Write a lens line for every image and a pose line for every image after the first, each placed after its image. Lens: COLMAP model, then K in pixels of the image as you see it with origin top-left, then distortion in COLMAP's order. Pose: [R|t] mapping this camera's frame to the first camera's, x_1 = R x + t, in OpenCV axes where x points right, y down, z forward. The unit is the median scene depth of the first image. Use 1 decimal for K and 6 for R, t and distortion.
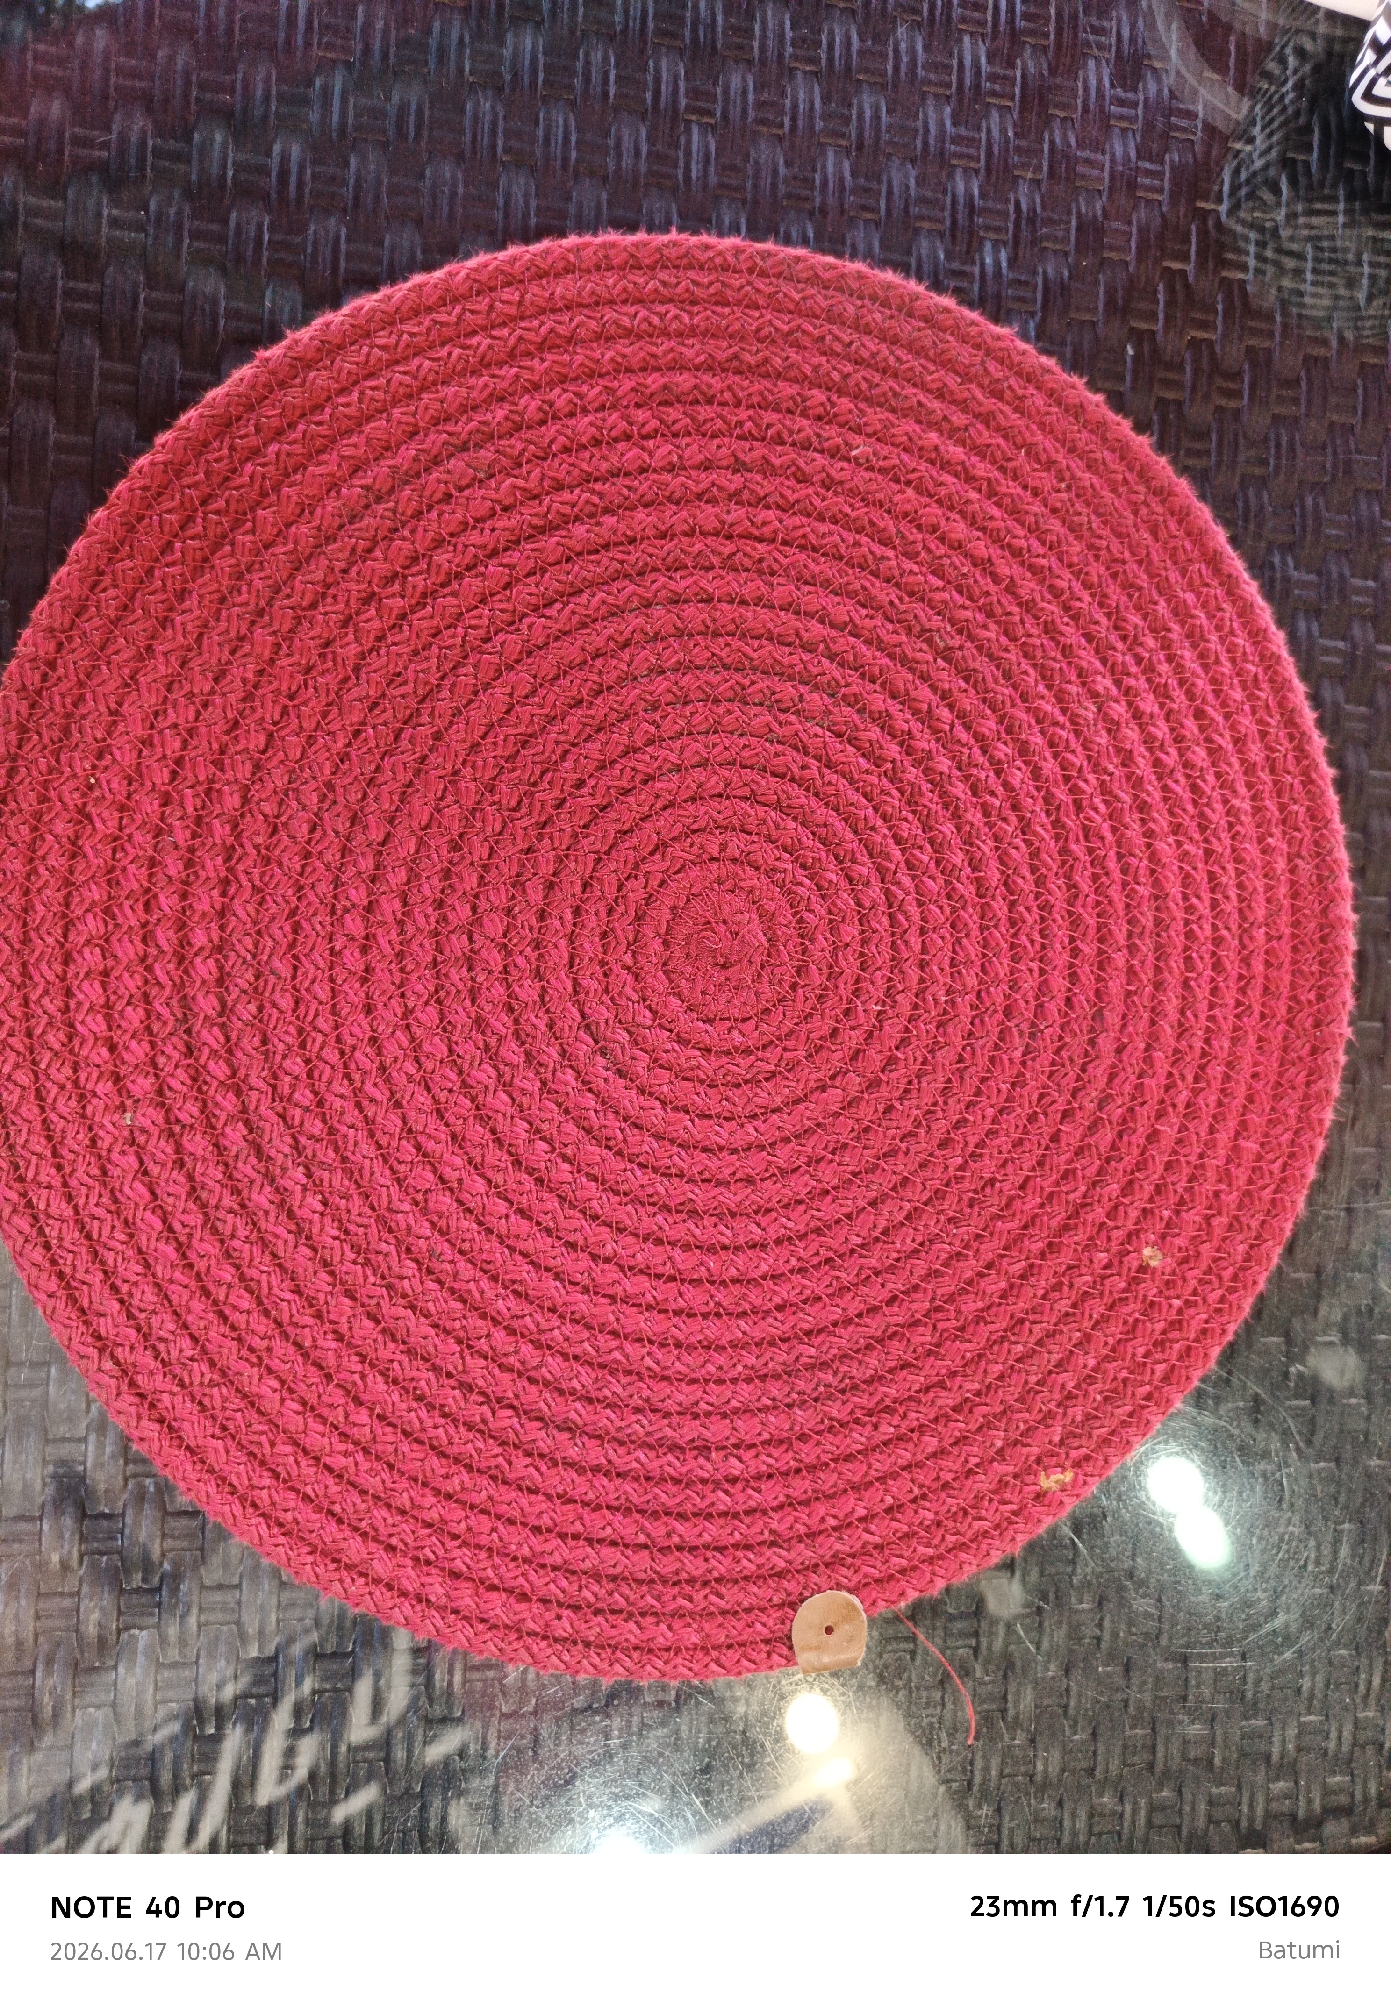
lens RADIAL K [[1384.0, 0, 692.7], [0, 1384.0, 1000.7], [0, 0, 1]] dist [-0.071975, 0.000086]
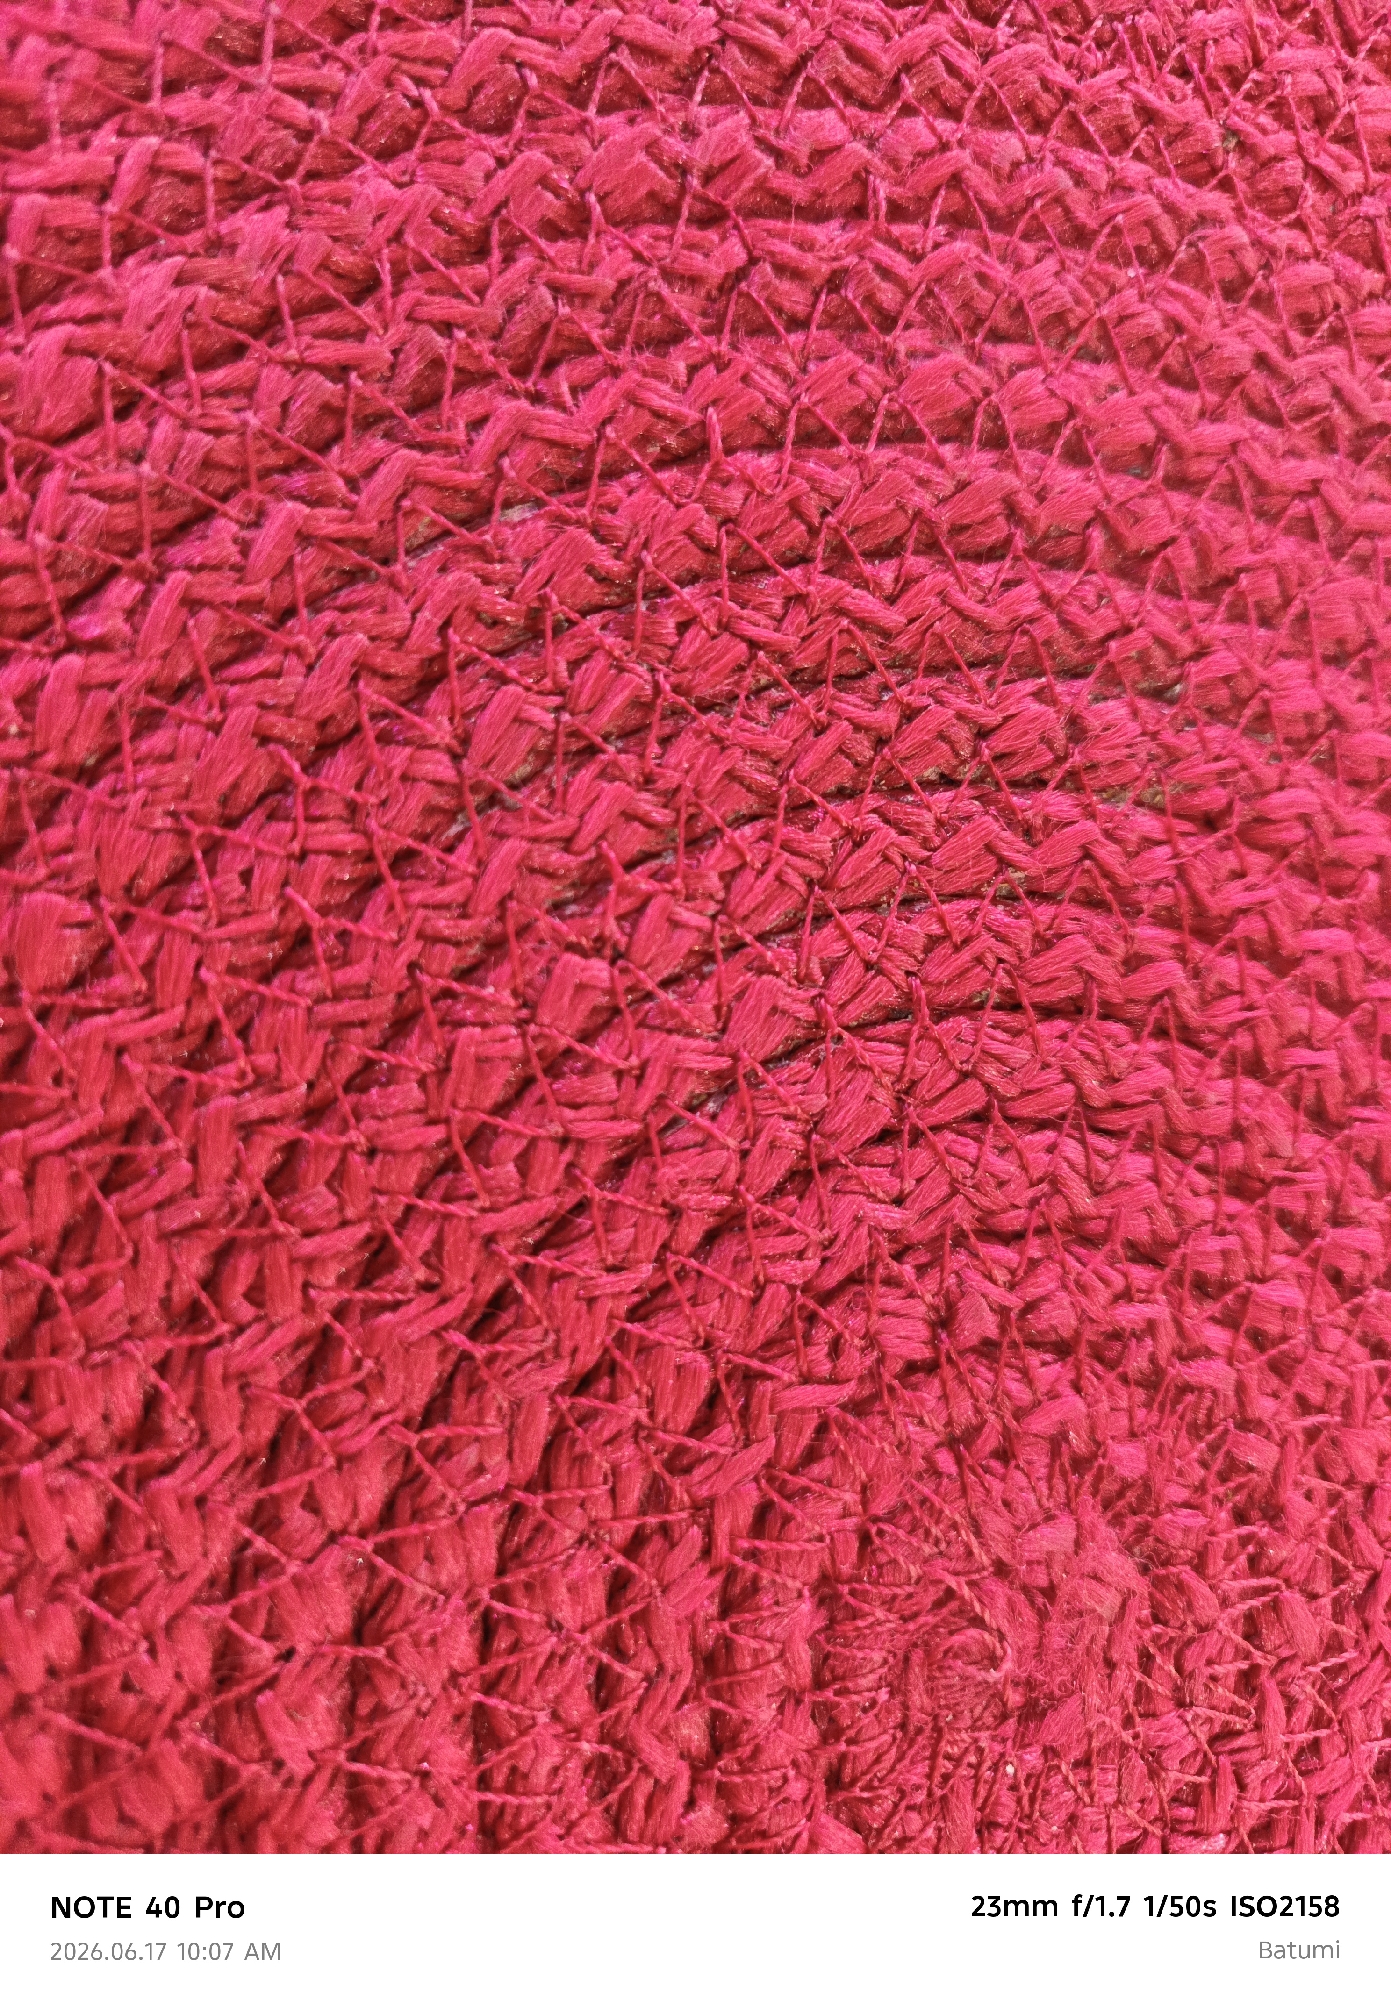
lens RADIAL K [[1384.0, 0, 698.3], [0, 1384.0, 1006.5], [0, 0, 1]] dist [-0.071975, 0.000086]
pose [[0.973827, -0.224449, 0.035819, -0.021593], [0.223526, 0.974295, 0.028023, -0.191901], [-0.041188, -0.019283, 0.998965, 0.727618]]
